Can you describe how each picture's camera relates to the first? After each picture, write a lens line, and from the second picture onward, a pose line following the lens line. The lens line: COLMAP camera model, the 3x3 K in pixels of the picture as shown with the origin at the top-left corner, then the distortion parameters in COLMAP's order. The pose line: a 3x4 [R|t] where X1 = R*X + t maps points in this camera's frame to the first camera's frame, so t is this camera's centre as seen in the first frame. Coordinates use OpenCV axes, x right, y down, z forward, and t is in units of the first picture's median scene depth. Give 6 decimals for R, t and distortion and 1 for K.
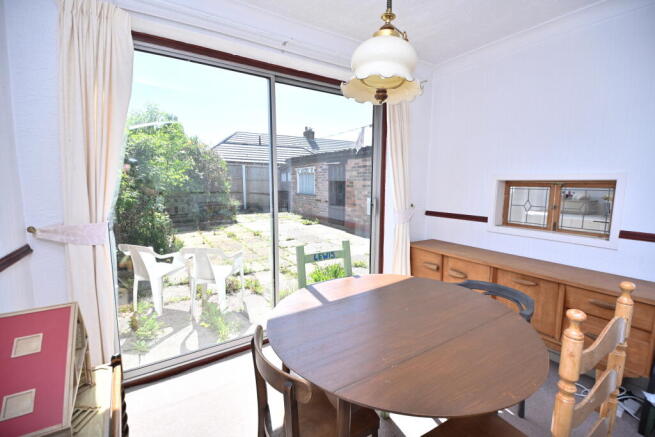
lens RADIAL K [[280.3, 0, 330.4], [0, 280.3, 216.3], [0, 0, 1]] dist [0.051991, -0.037681]
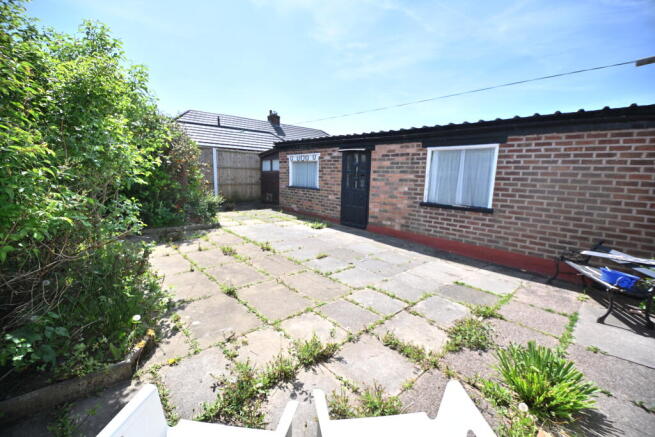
lens RADIAL K [[280.3, 0, 330.4], [0, 280.3, 216.3], [0, 0, 1]] dist [0.051991, -0.037681]
pose [[0.986494, 0.002897, 0.163773, -0.151129], [-0.008145, 0.999474, 0.031379, -0.025210], [-0.163596, -0.032290, 0.985999, 0.209486]]
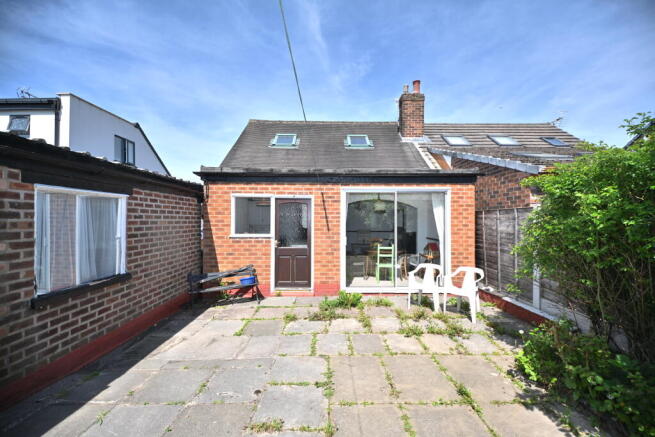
lens RADIAL K [[280.3, 0, 330.4], [0, 280.3, 216.3], [0, 0, 1]] dist [0.051991, -0.037681]
pose [[-0.839191, 0.003187, 0.543827, -0.243491], [0.064884, 0.993427, 0.094300, -0.116160], [-0.539952, 0.114422, -0.833882, 0.774557]]
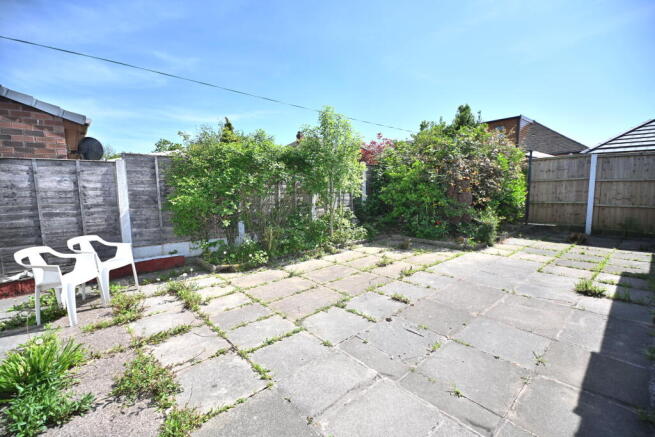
lens RADIAL K [[280.3, 0, 330.4], [0, 280.3, 216.3], [0, 0, 1]] dist [0.051991, -0.037681]
pose [[0.144993, 0.091174, -0.985223, 0.203302], [-0.112067, 0.990851, 0.075203, -0.056629], [0.983066, 0.099507, 0.153884, 0.507894]]
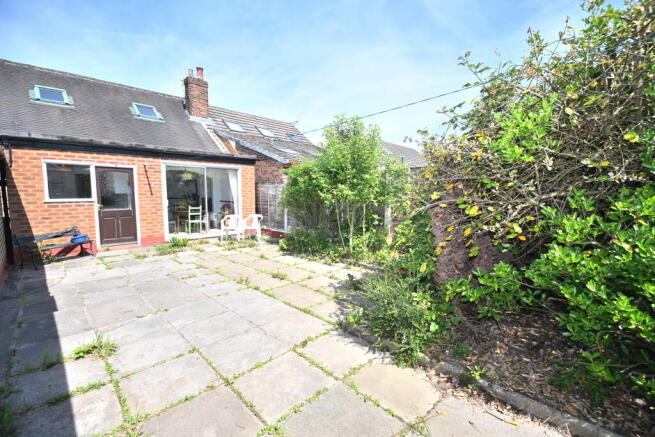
lens RADIAL K [[280.3, 0, 330.4], [0, 280.3, 216.3], [0, 0, 1]] dist [0.051991, -0.037681]
pose [[-0.976991, 0.011631, -0.212965, -0.220261], [-0.034842, 0.976395, 0.213165, -0.152835], [0.210417, 0.215681, -0.953523, 1.117779]]
